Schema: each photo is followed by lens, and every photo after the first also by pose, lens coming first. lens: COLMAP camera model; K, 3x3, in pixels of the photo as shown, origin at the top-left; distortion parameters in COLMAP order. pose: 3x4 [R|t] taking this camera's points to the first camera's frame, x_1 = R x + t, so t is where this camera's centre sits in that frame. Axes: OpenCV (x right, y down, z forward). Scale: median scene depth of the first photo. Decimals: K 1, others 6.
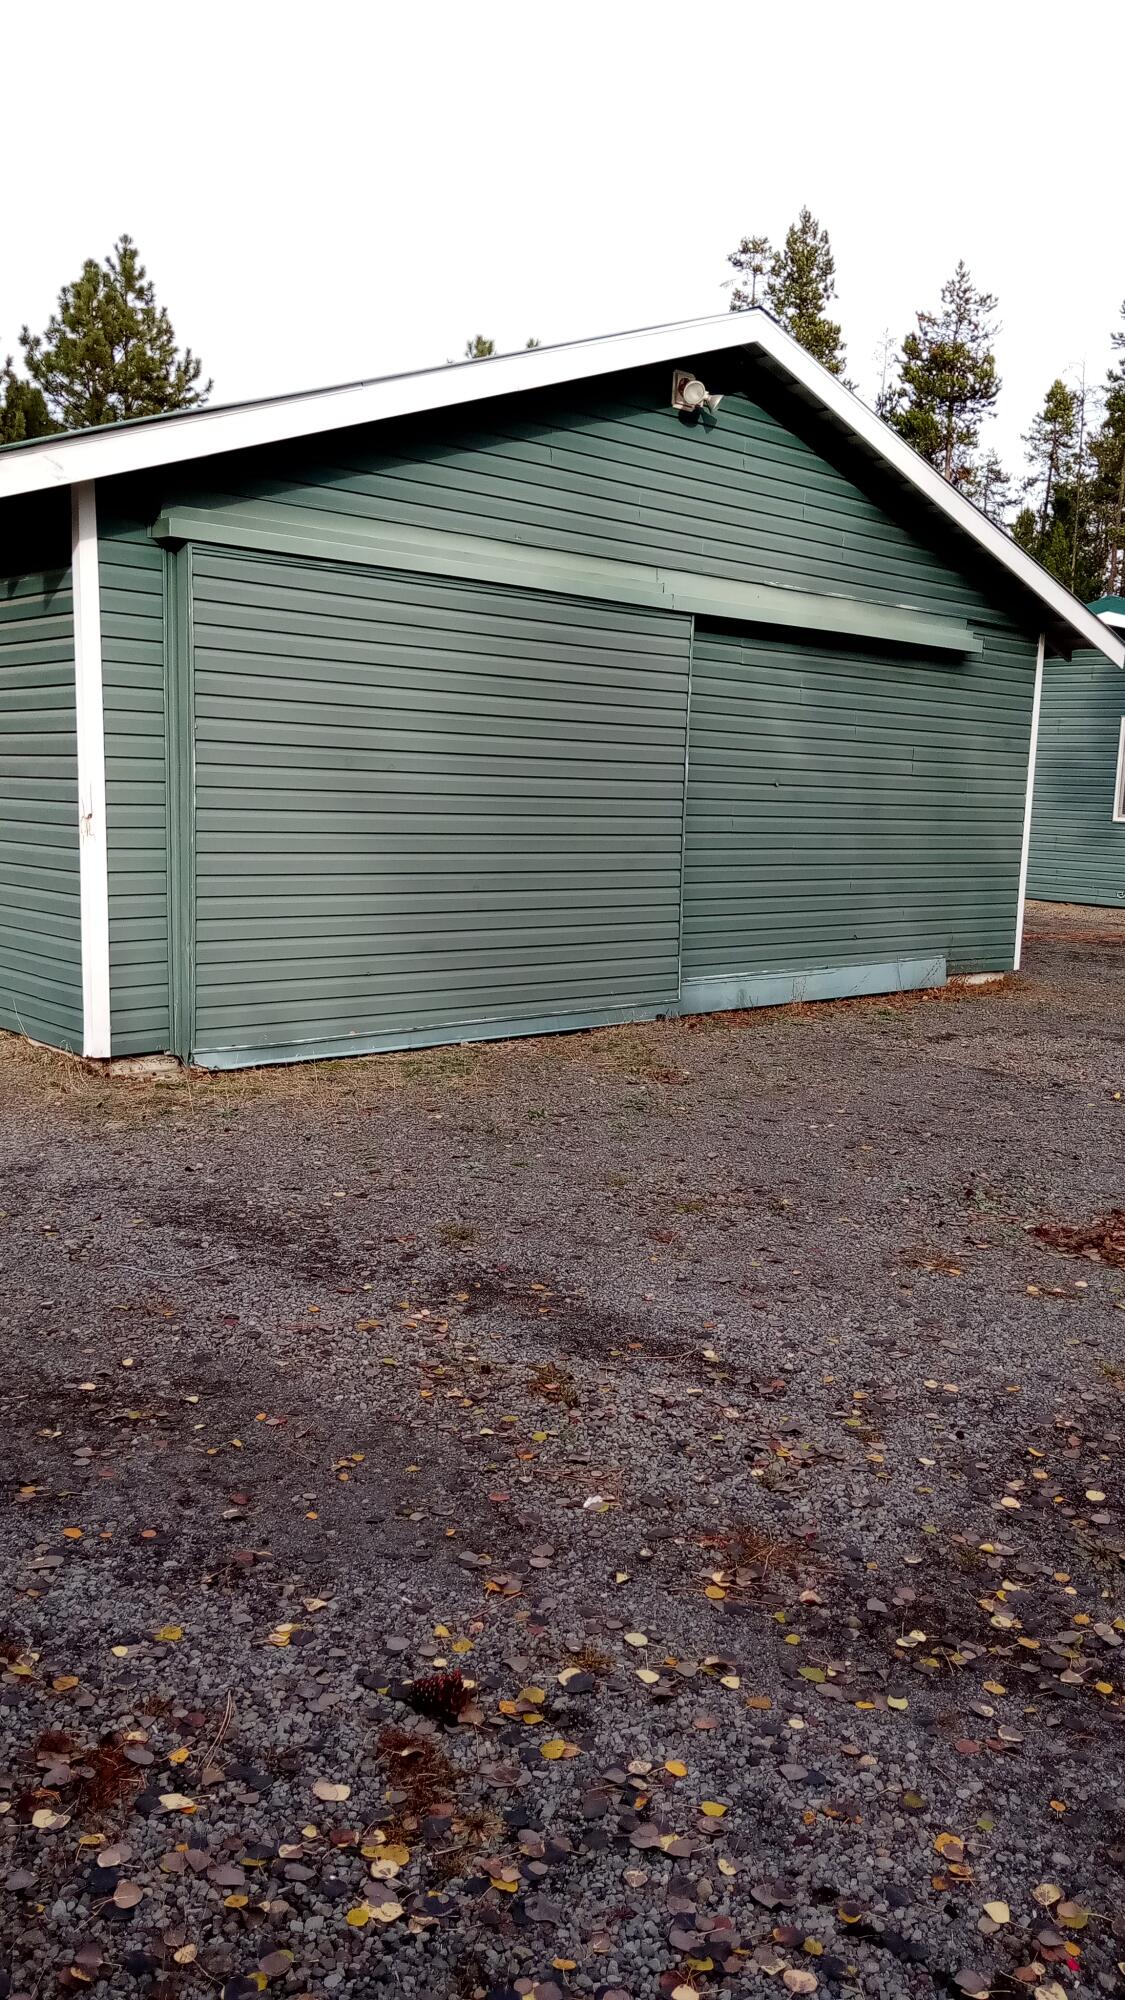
lens RADIAL K [[1578.4, 0, 538.9], [0, 1578.4, 994.2], [0, 0, 1]] dist [0.064563, -0.136065]
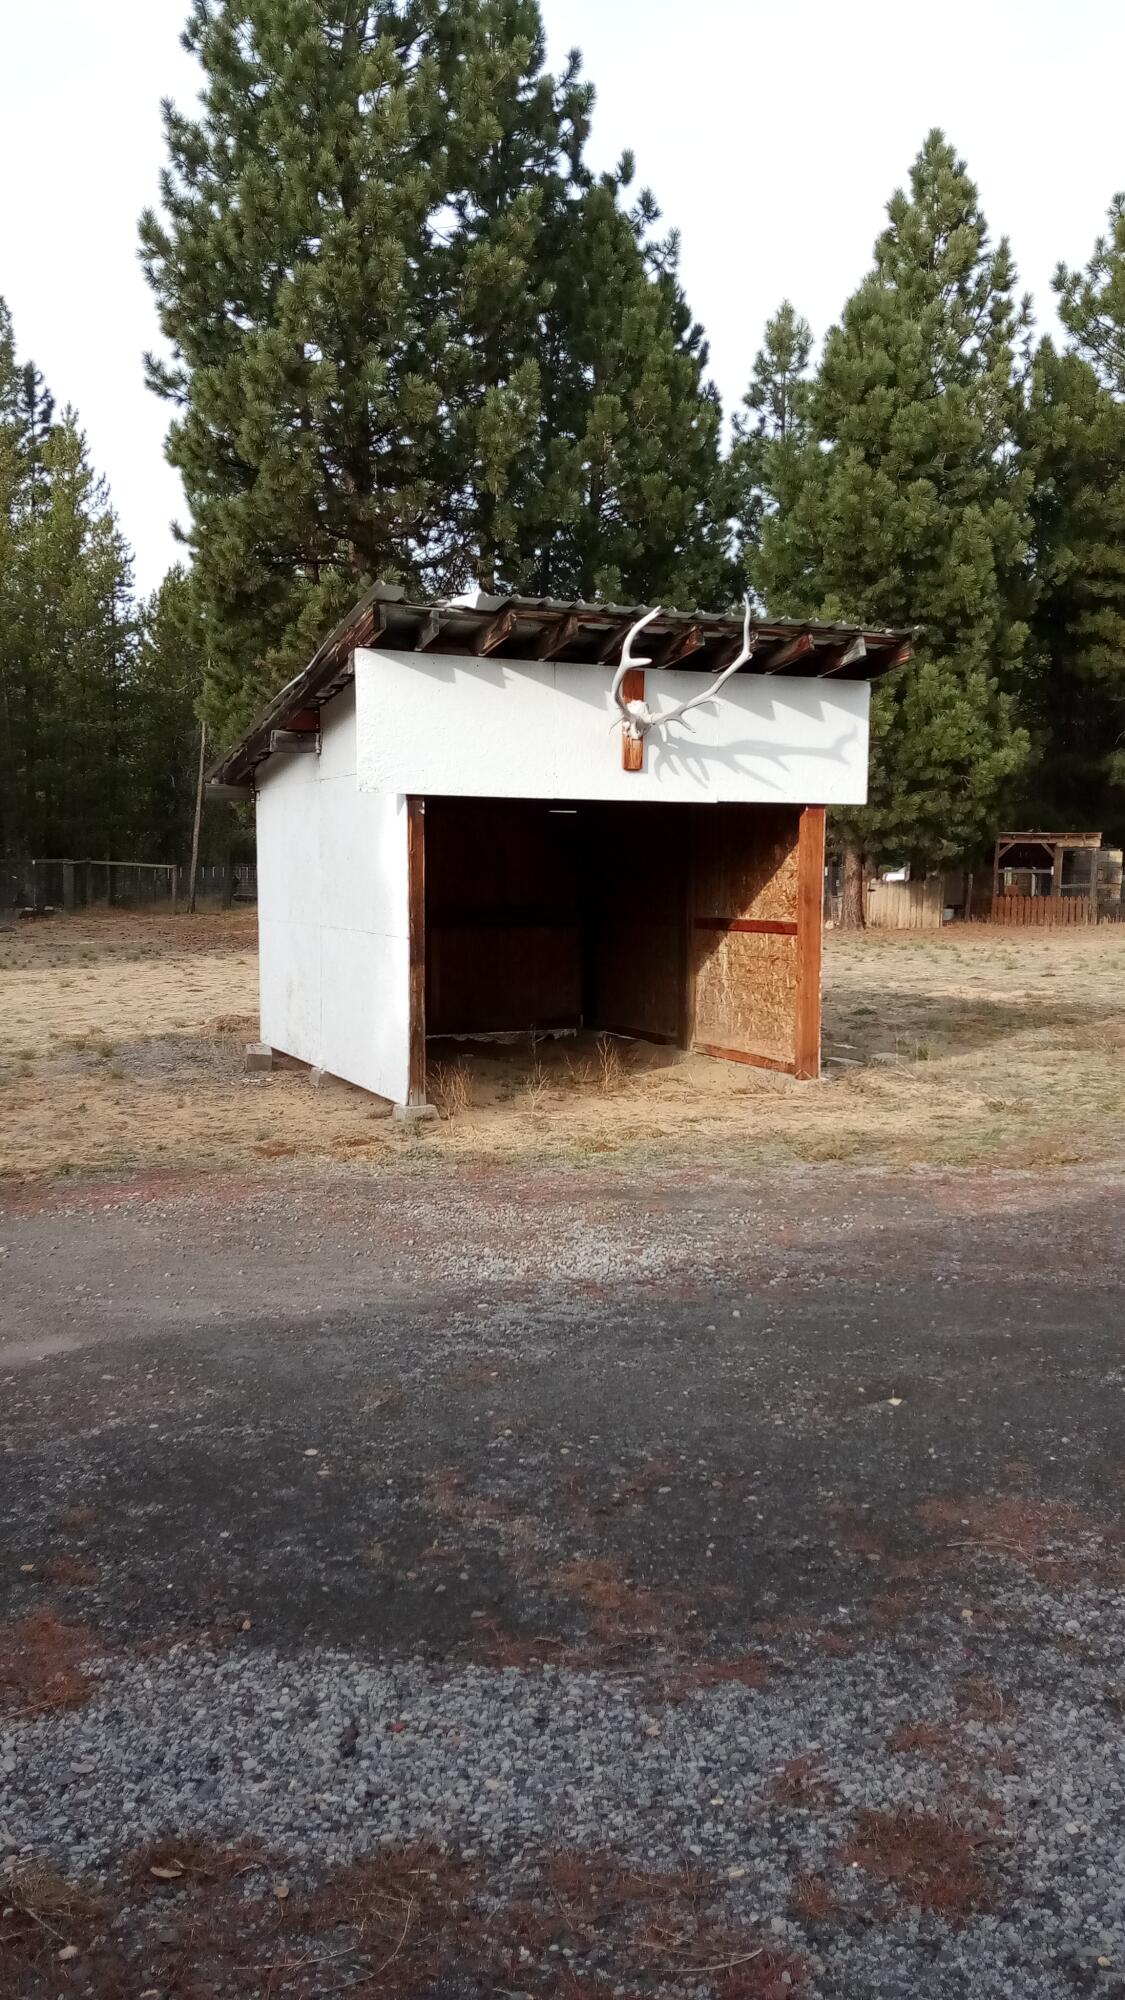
lens RADIAL K [[1563.2, 0, 524.7], [0, 1563.2, 1005.3], [0, 0, 1]] dist [0.032580, -0.062721]
pose [[0.774290, 0.023201, -0.632406, -0.053734], [-0.058644, 0.997658, -0.035200, -0.045531], [0.630108, 0.064342, 0.773837, 0.318148]]
